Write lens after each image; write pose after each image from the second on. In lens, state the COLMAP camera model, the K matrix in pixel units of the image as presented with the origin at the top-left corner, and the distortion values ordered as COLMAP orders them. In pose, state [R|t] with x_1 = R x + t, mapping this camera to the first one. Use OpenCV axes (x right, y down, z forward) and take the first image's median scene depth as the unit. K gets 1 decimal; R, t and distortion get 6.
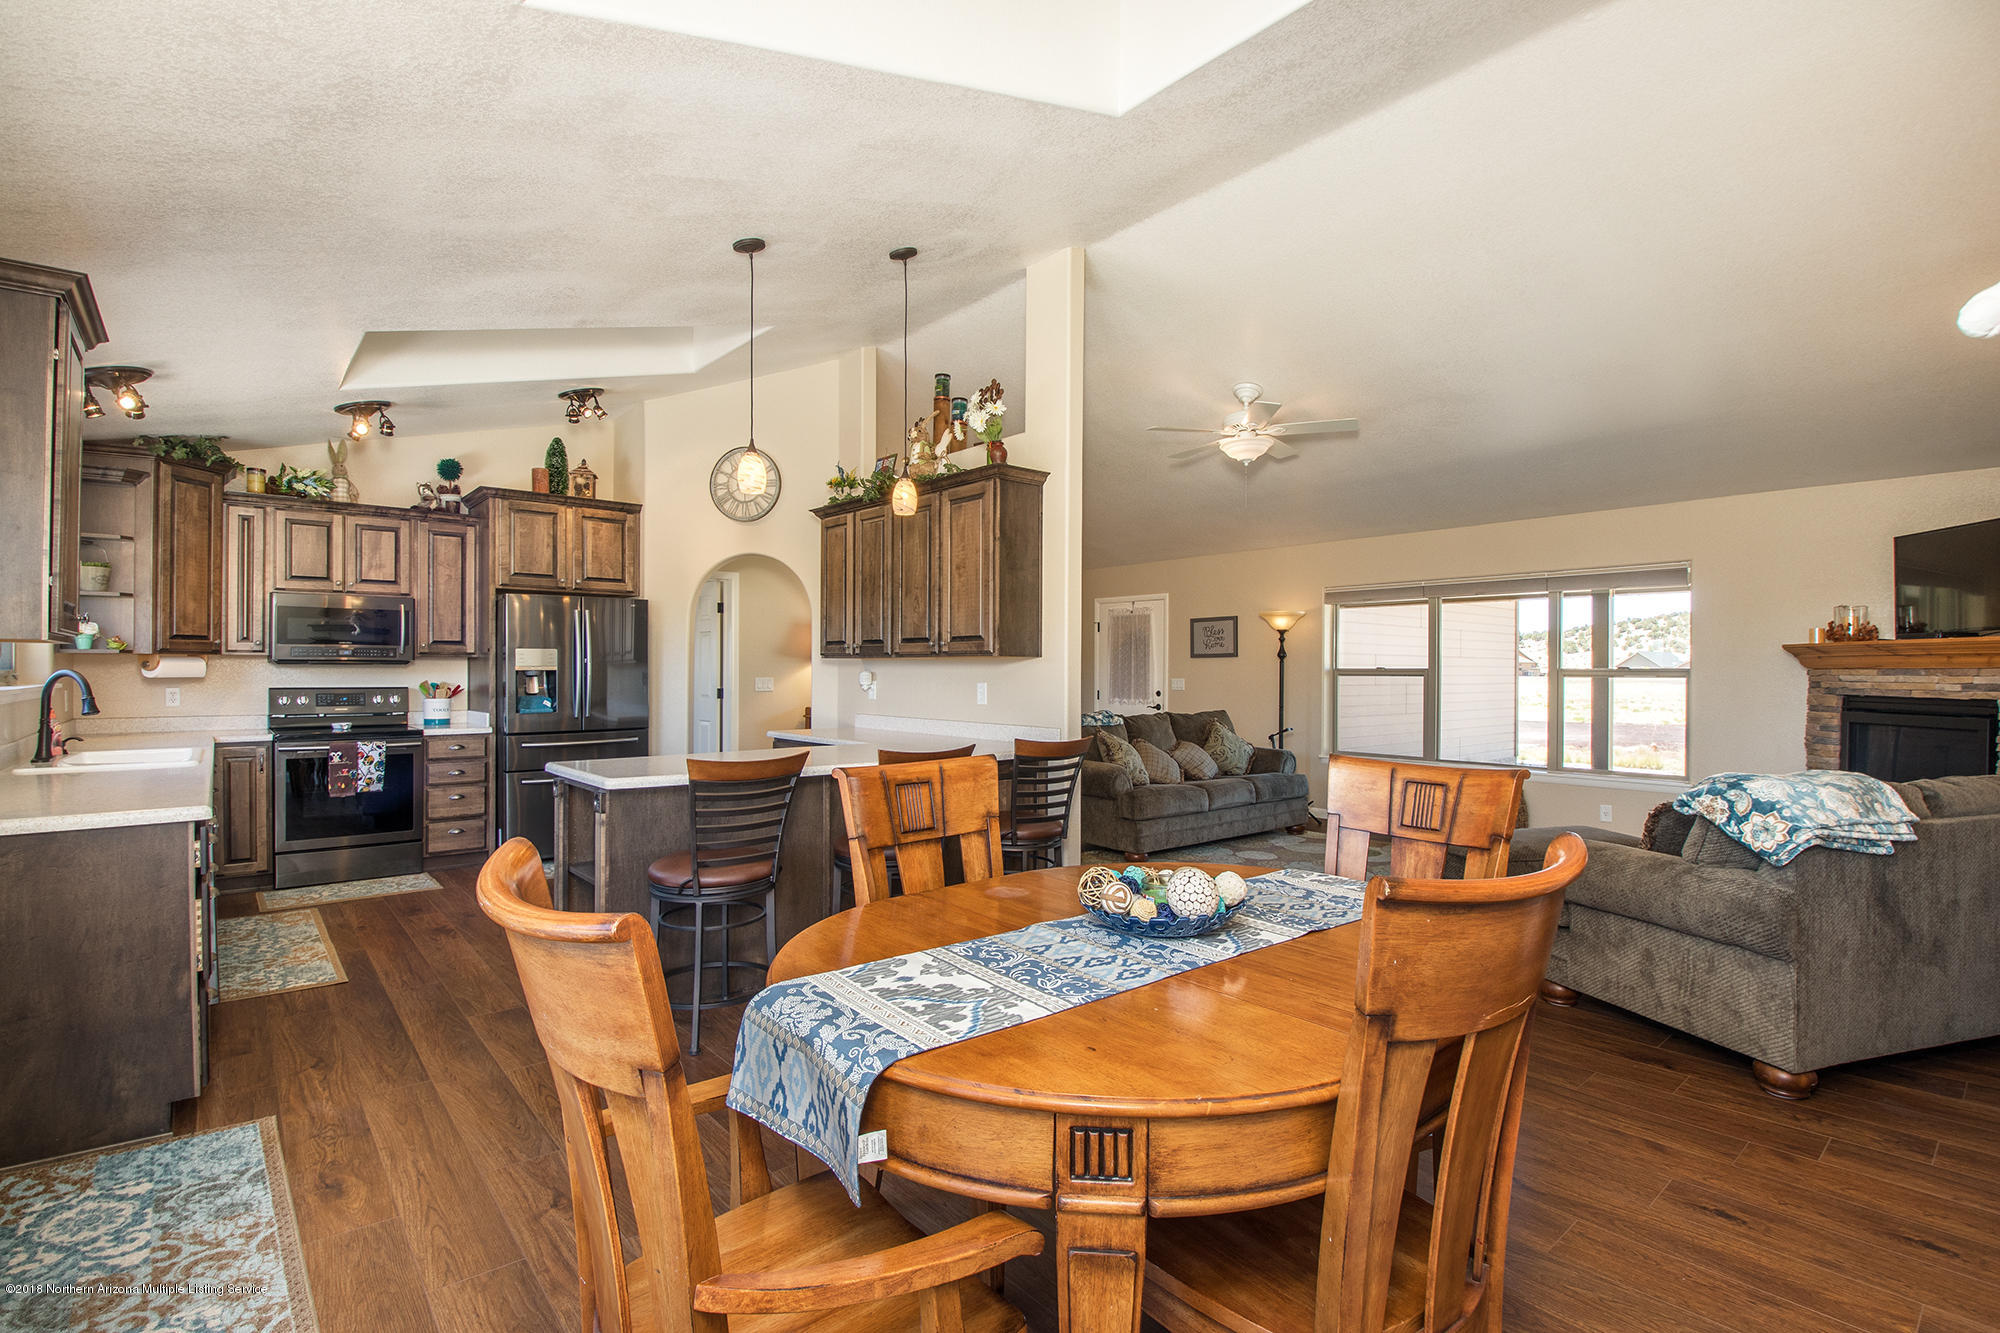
lens RADIAL K [[931.3, 0, 1000.0], [0, 931.3, 666.5], [0, 0, 1]] dist [0.014585, -0.031880]
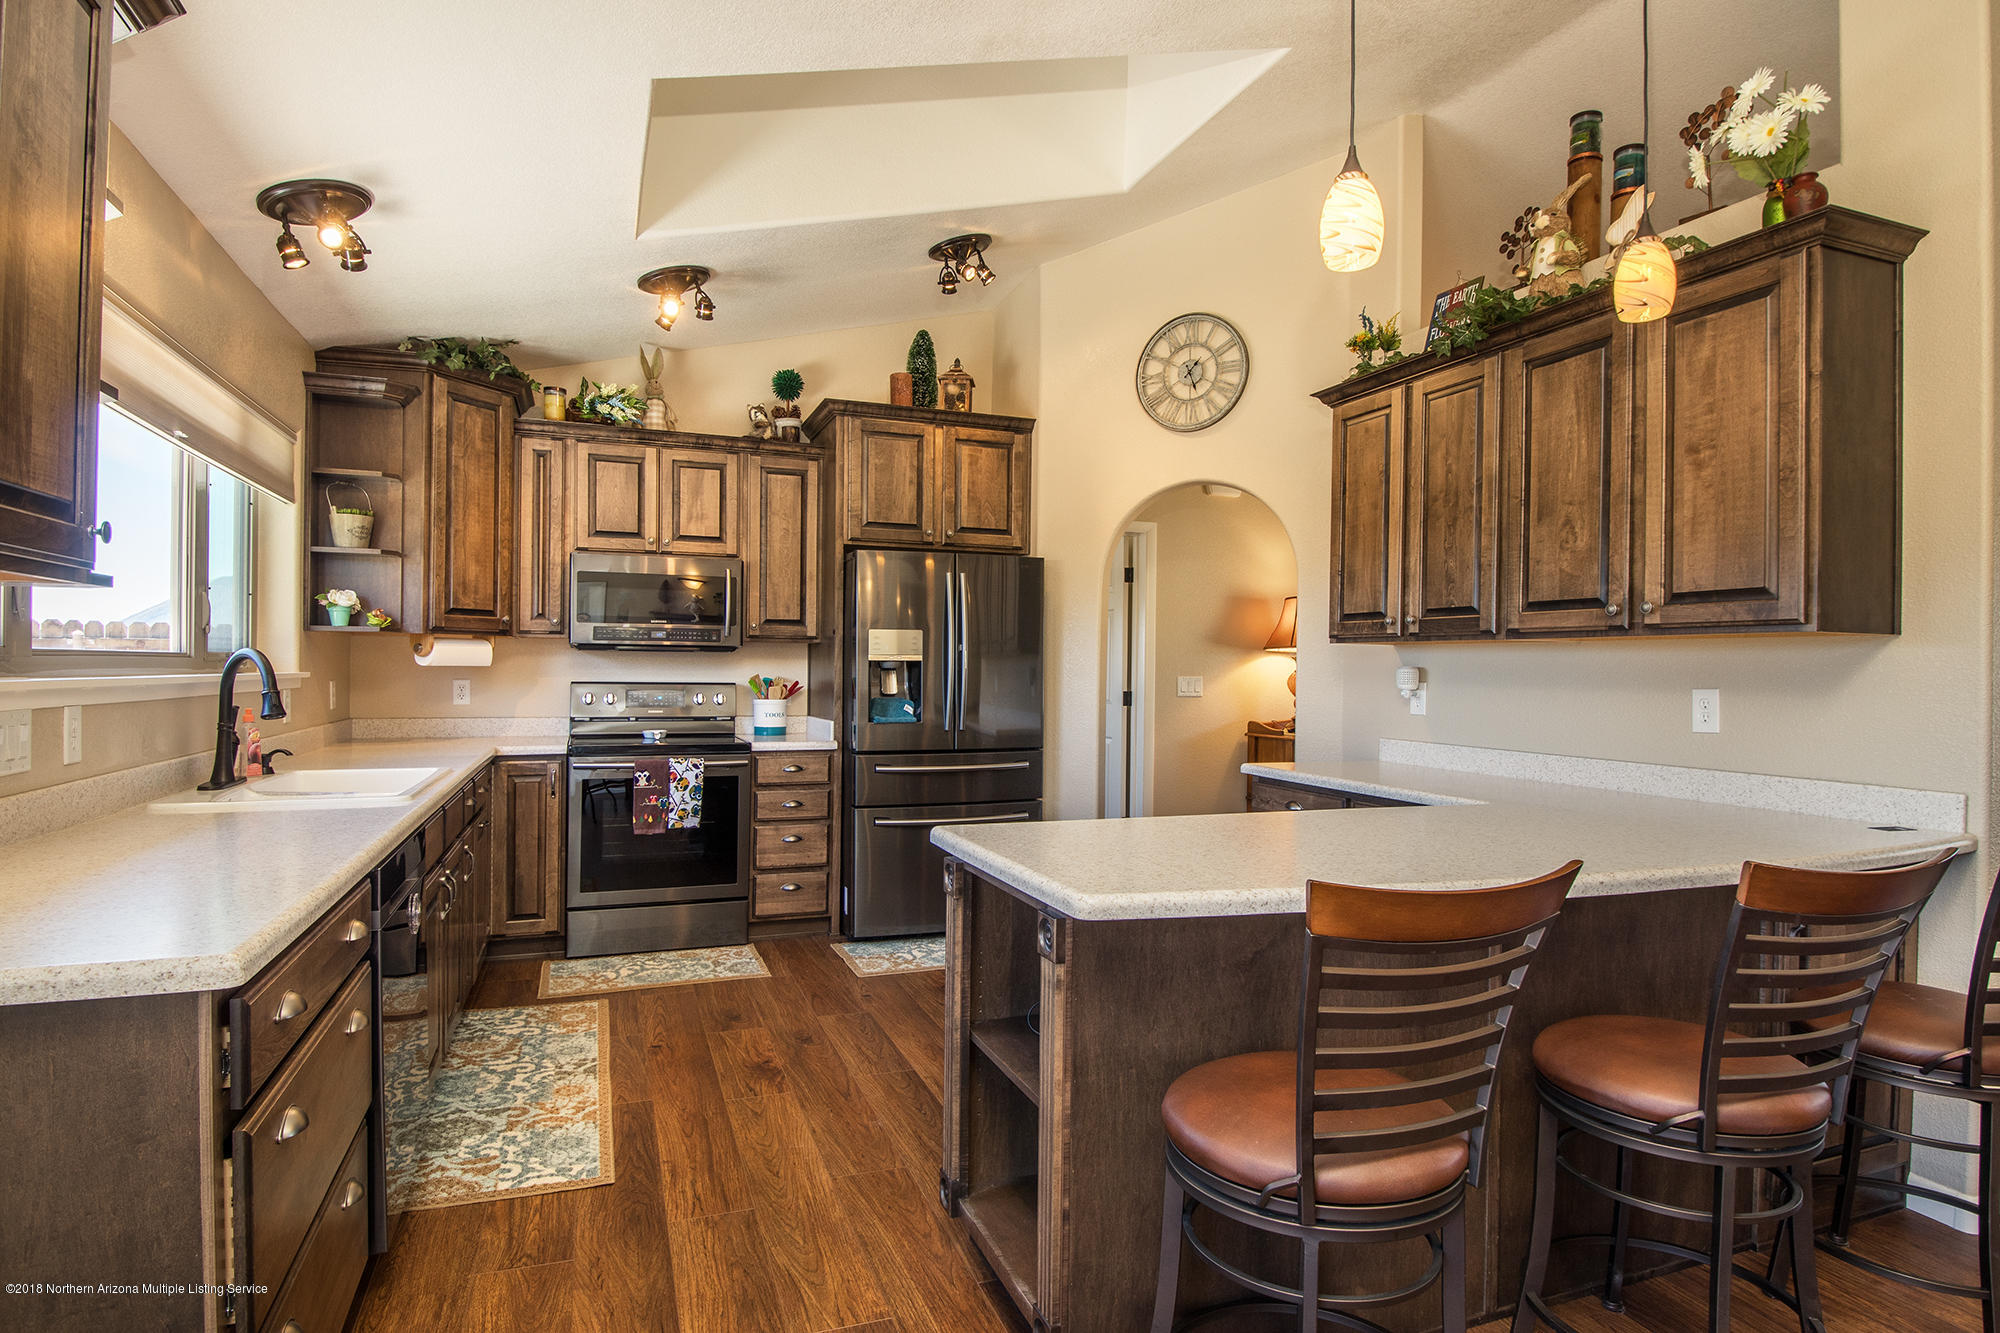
lens RADIAL K [[1086.8, 0, 1000.0], [0, 1086.8, 666.5], [0, 0, 1]] dist [0.018111, -0.000802]
pose [[0.940098, 0.007307, -0.340827, -0.154012], [-0.007687, 0.999970, 0.000236, 0.007621], [0.340819, 0.002398, 0.940126, 0.277667]]
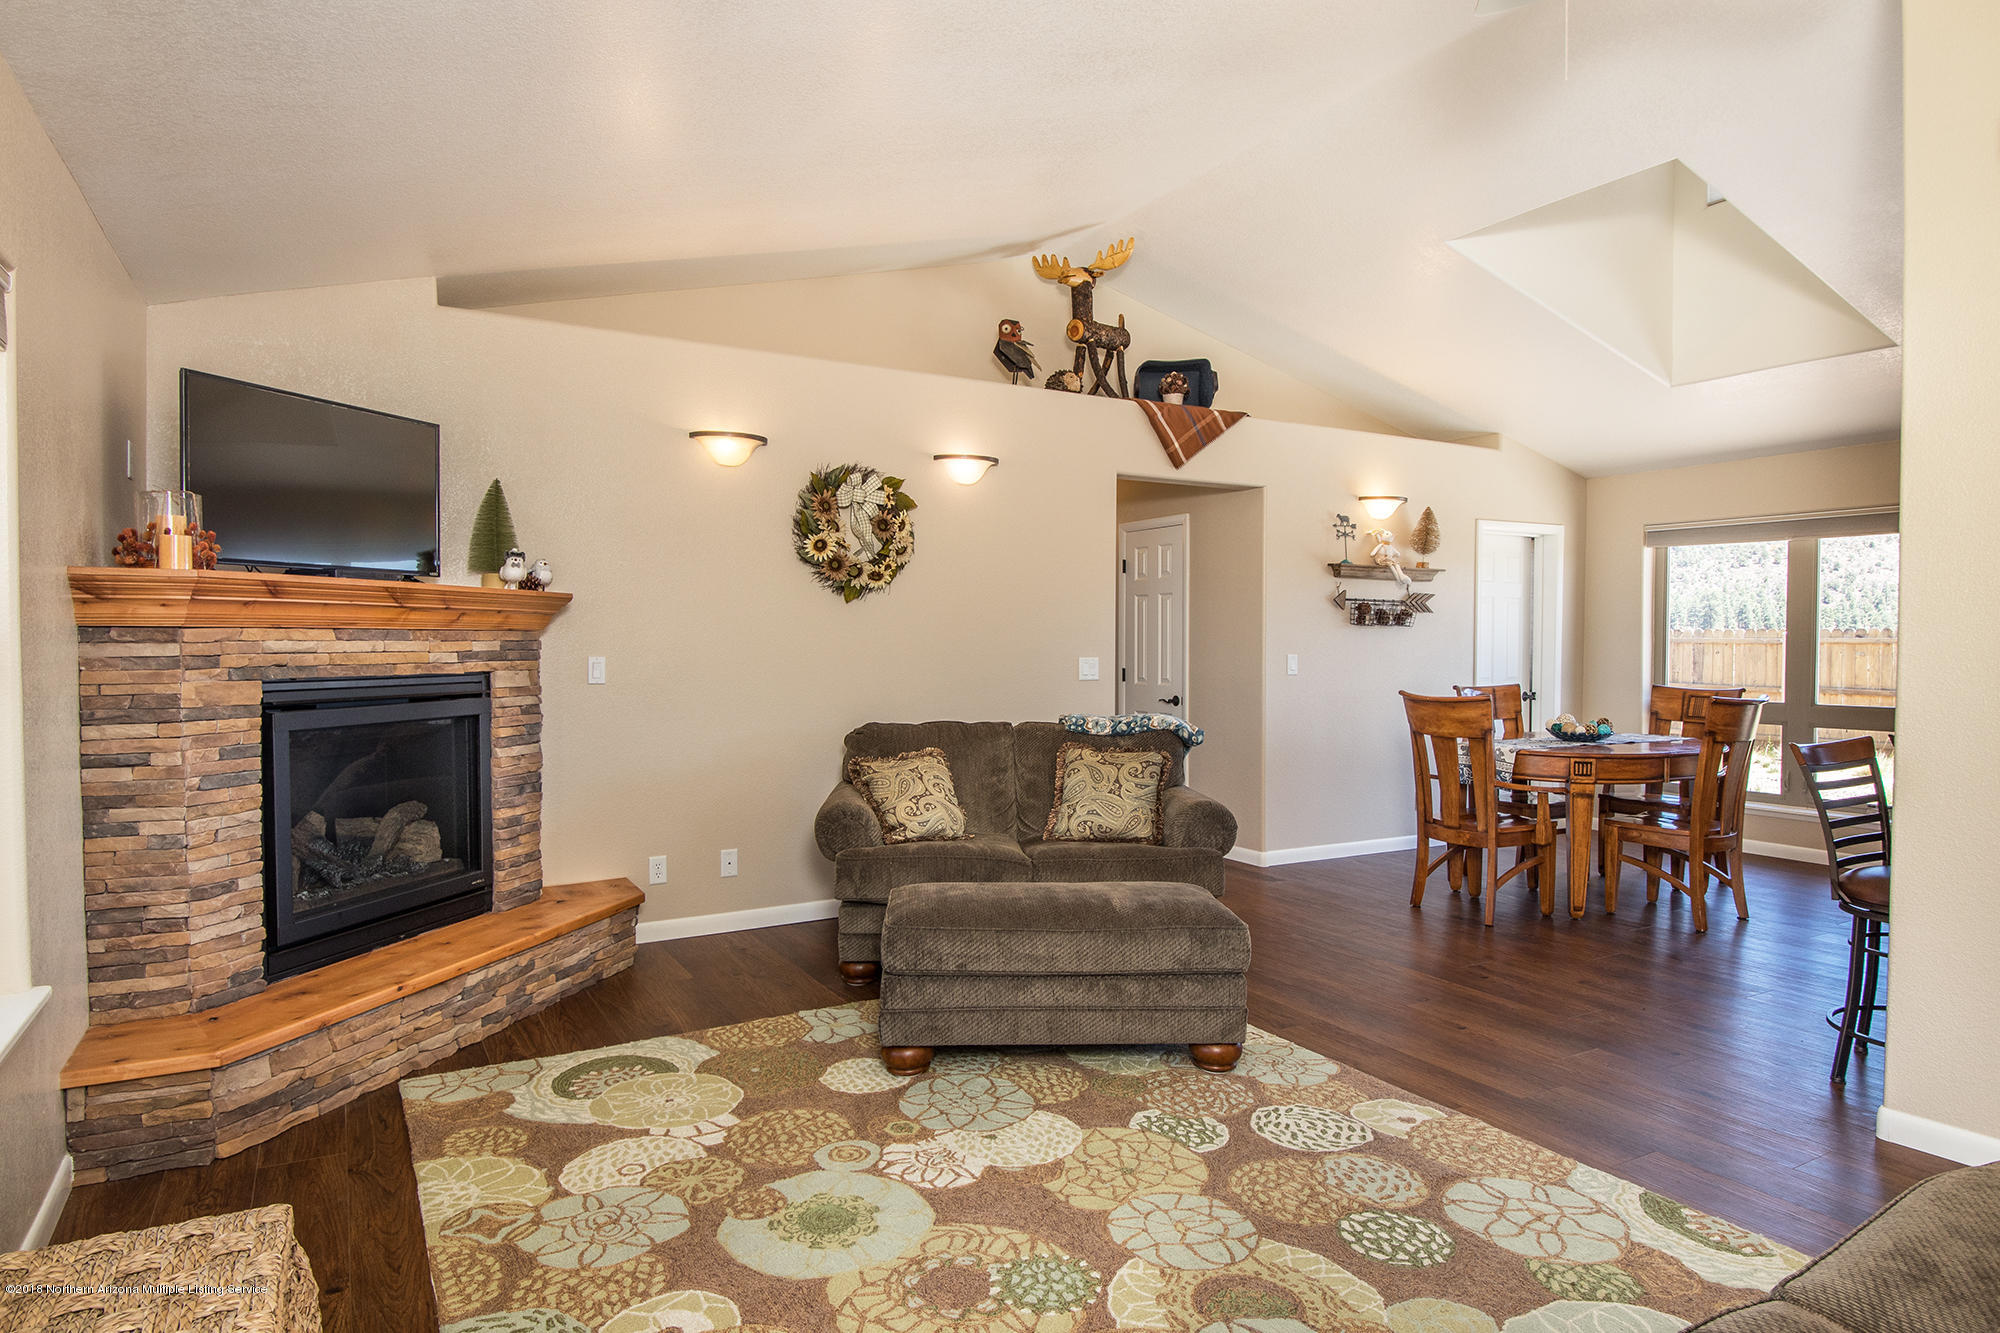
lens RADIAL K [[1127.2, 0, 1000.0], [0, 1127.2, 666.5], [0, 0, 1]] dist [-0.005580, -0.002502]
pose [[-0.980517, -0.015943, 0.195786, 0.361060], [-0.012051, 0.999706, 0.021055, 0.005444], [-0.196064, 0.018285, -0.980421, 1.352964]]
